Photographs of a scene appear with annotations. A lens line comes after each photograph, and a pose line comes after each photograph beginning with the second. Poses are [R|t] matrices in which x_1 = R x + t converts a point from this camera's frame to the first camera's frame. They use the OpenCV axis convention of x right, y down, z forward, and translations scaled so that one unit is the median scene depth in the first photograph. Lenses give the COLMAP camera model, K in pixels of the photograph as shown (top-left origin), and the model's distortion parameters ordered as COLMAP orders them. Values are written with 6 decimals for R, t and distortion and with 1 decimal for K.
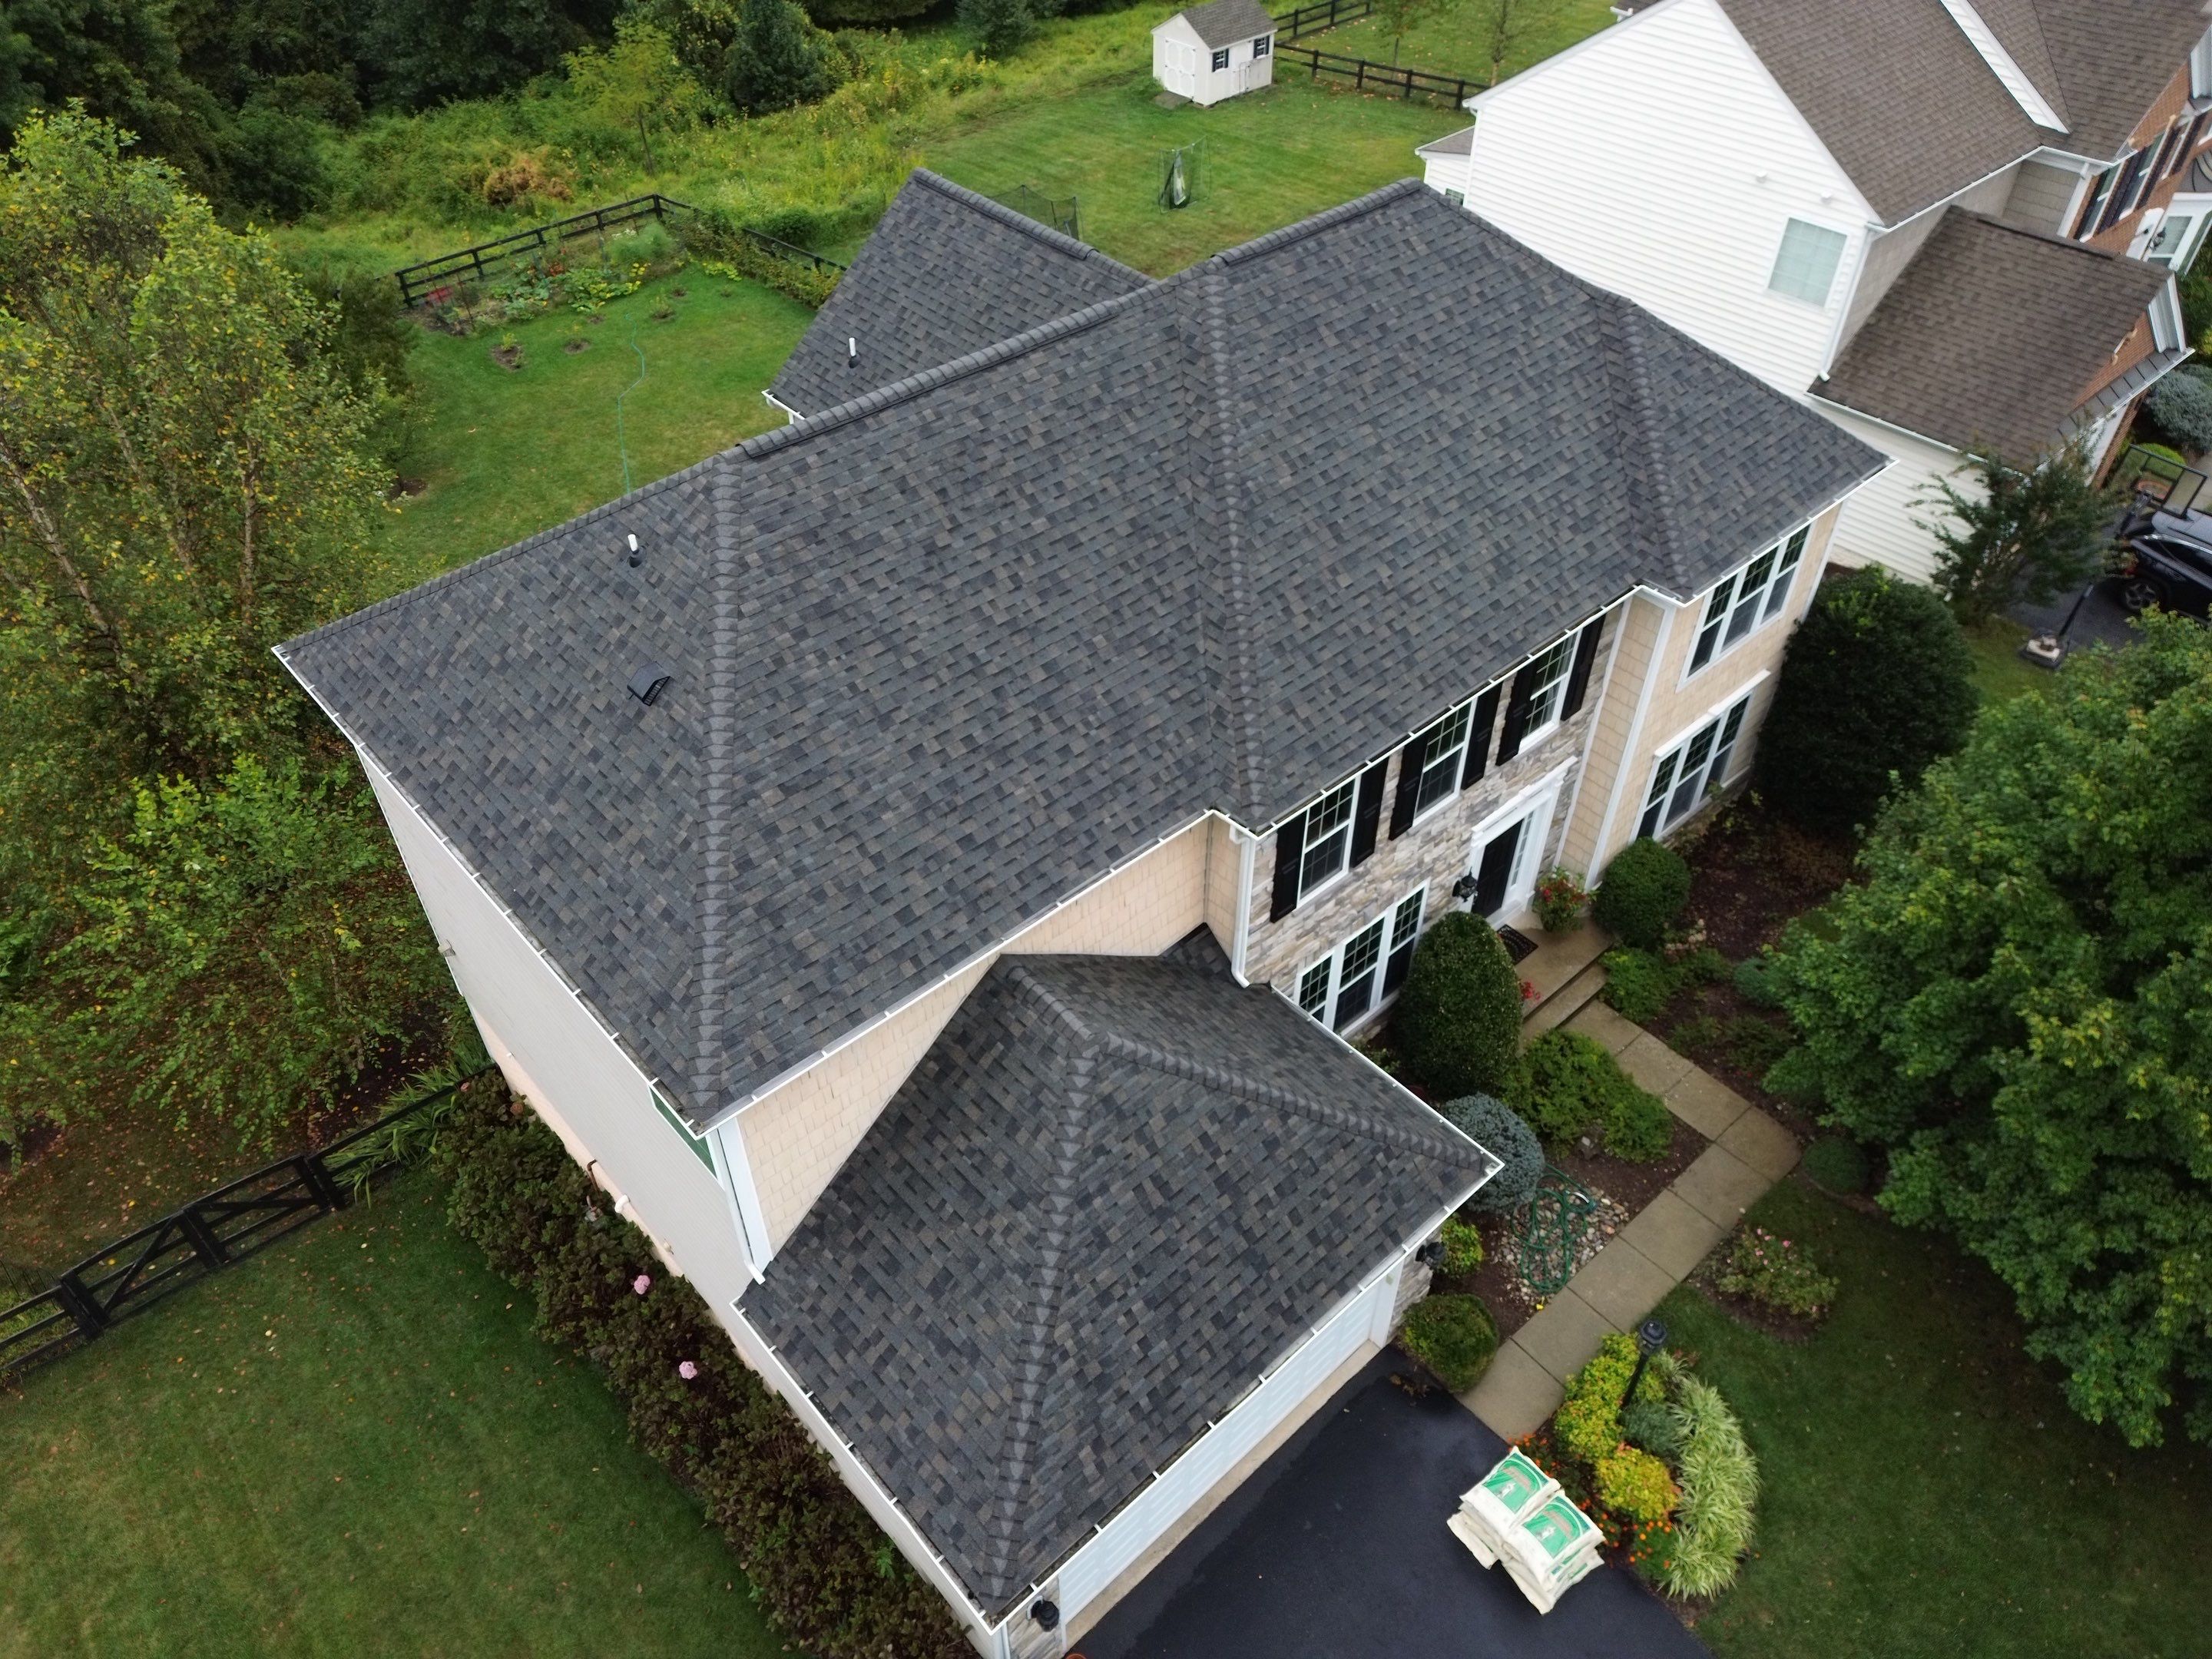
lens RADIAL K [[1545.4, 0, 1113.0], [0, 1545.4, 838.6], [0, 0, 1]] dist [0.071465, -0.068413]
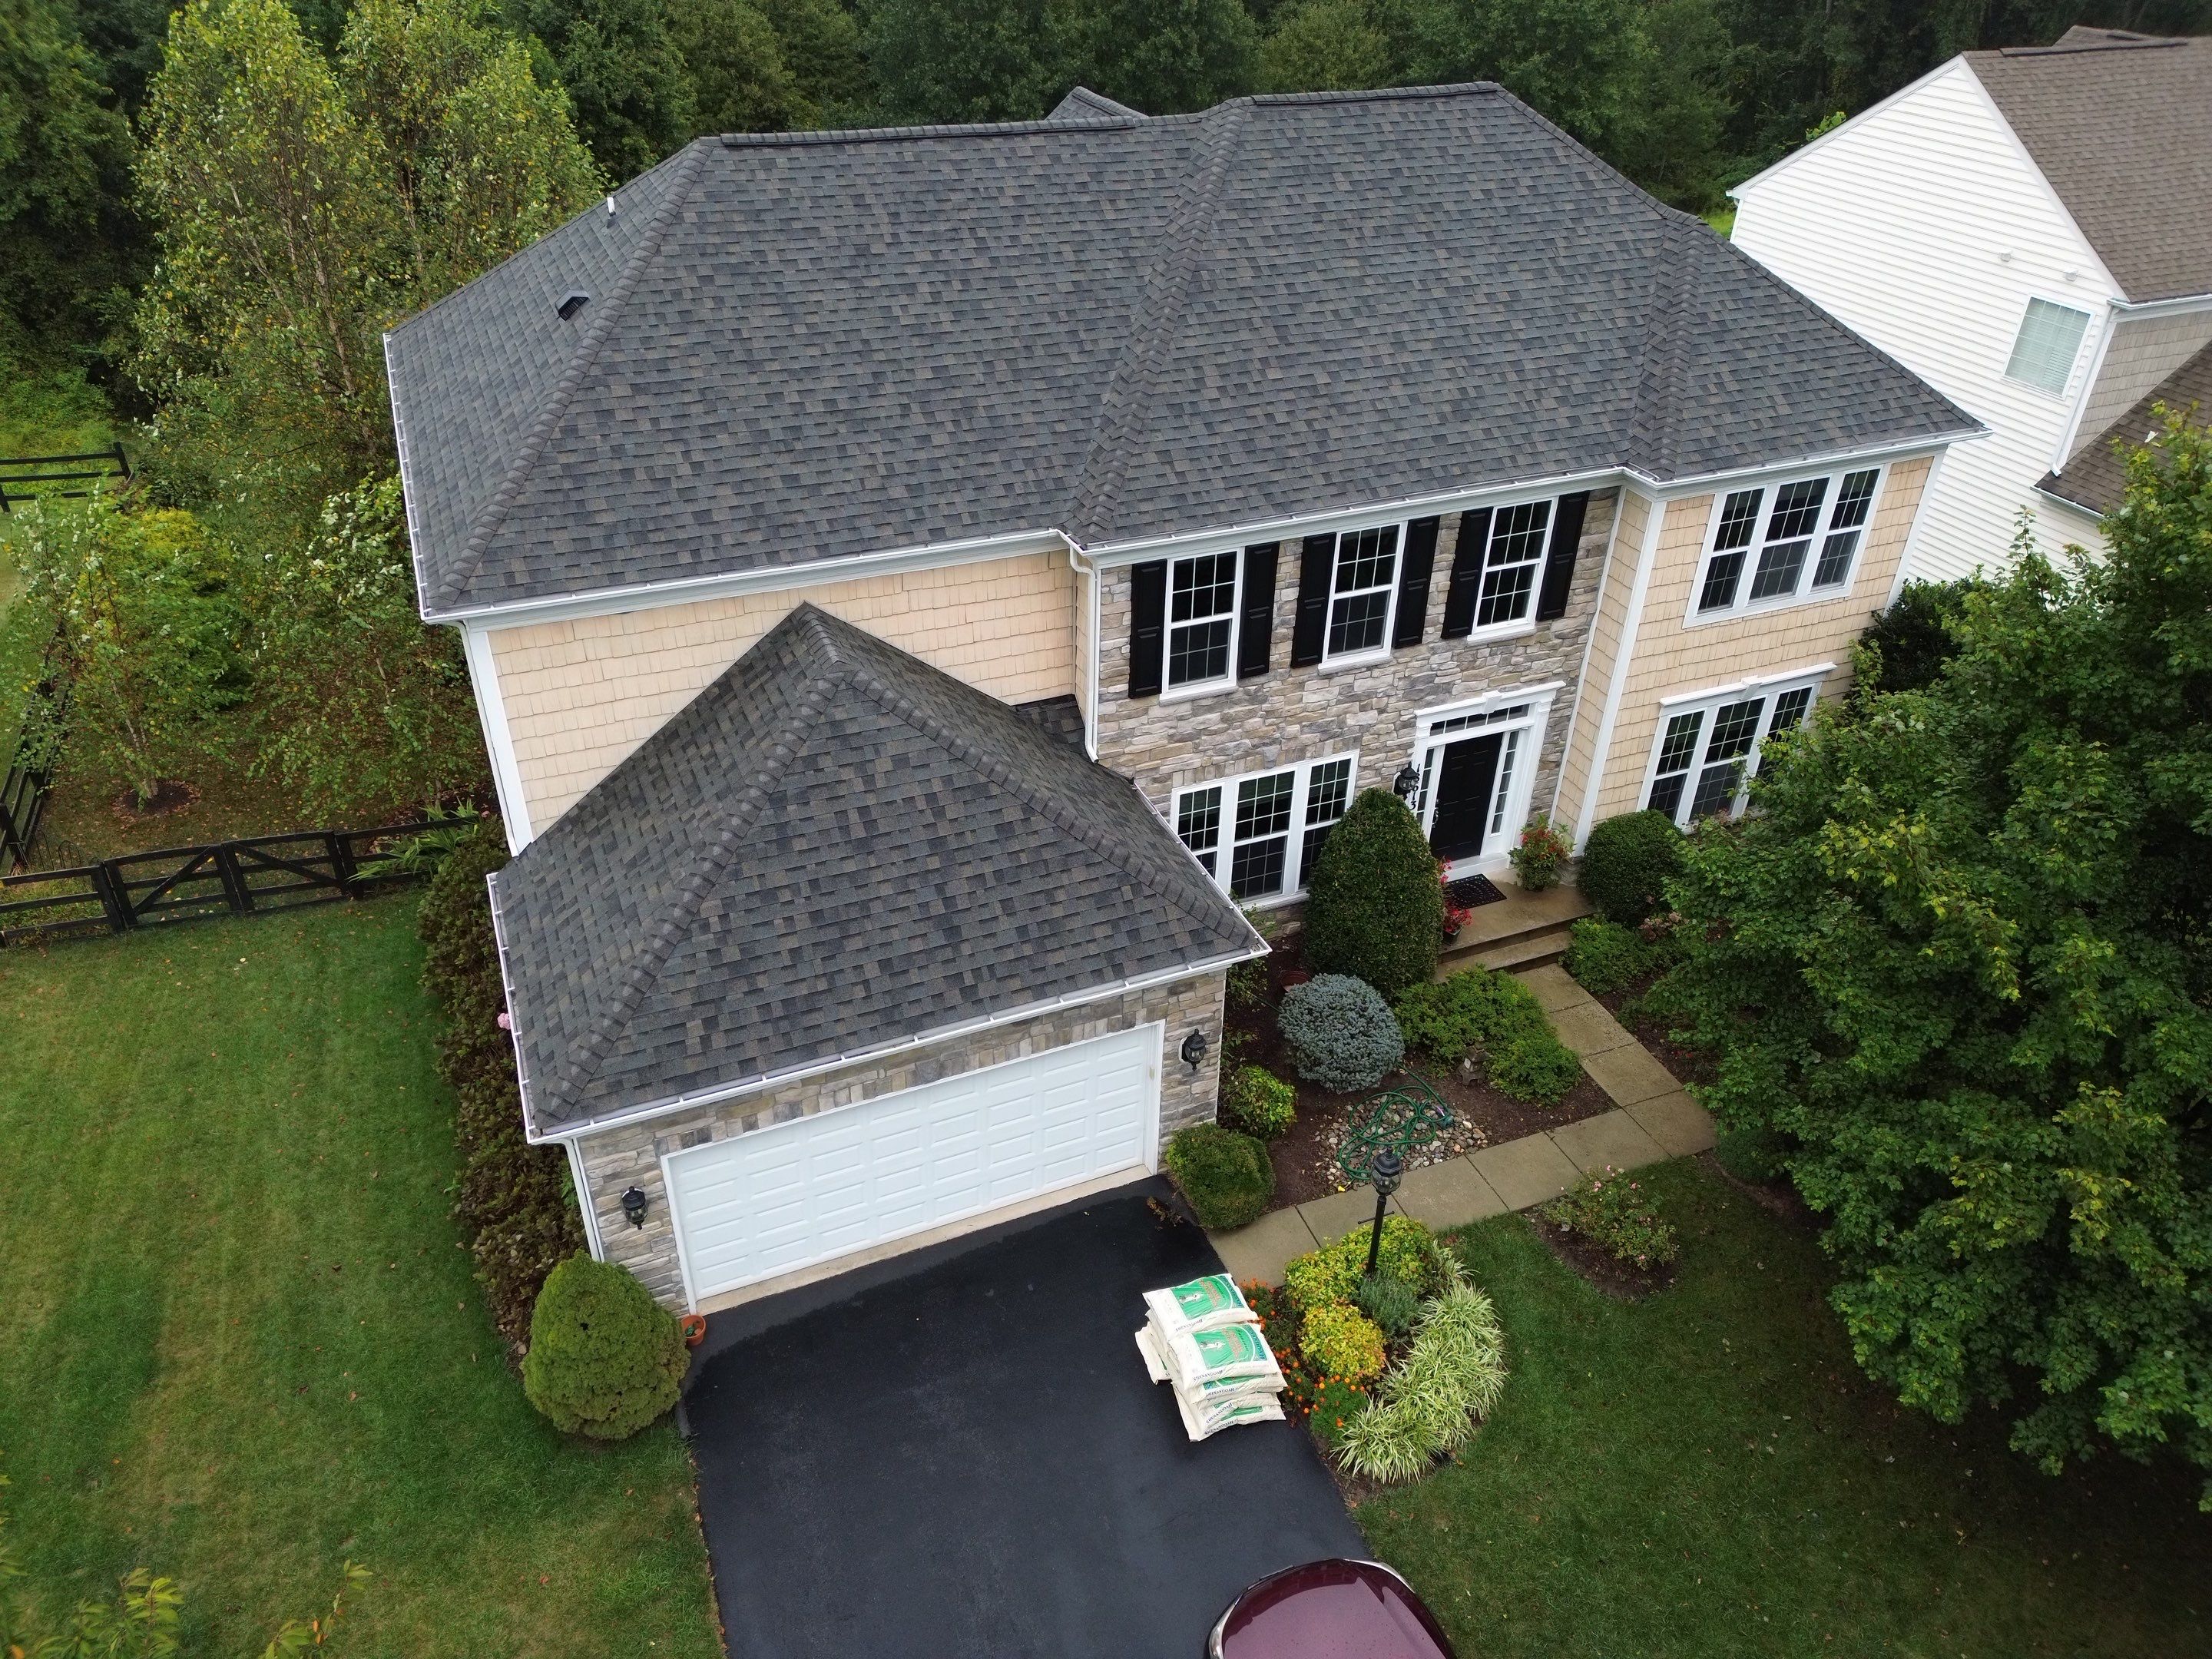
lens RADIAL K [[1545.4, 0, 1110.9], [0, 1545.4, 839.3], [0, 0, 1]] dist [0.071465, -0.068413]
pose [[0.945010, 0.199427, -0.259201, 0.367462], [-0.238863, 0.962241, -0.130523, 0.274861], [0.223384, 0.185259, 0.956963, 0.077134]]
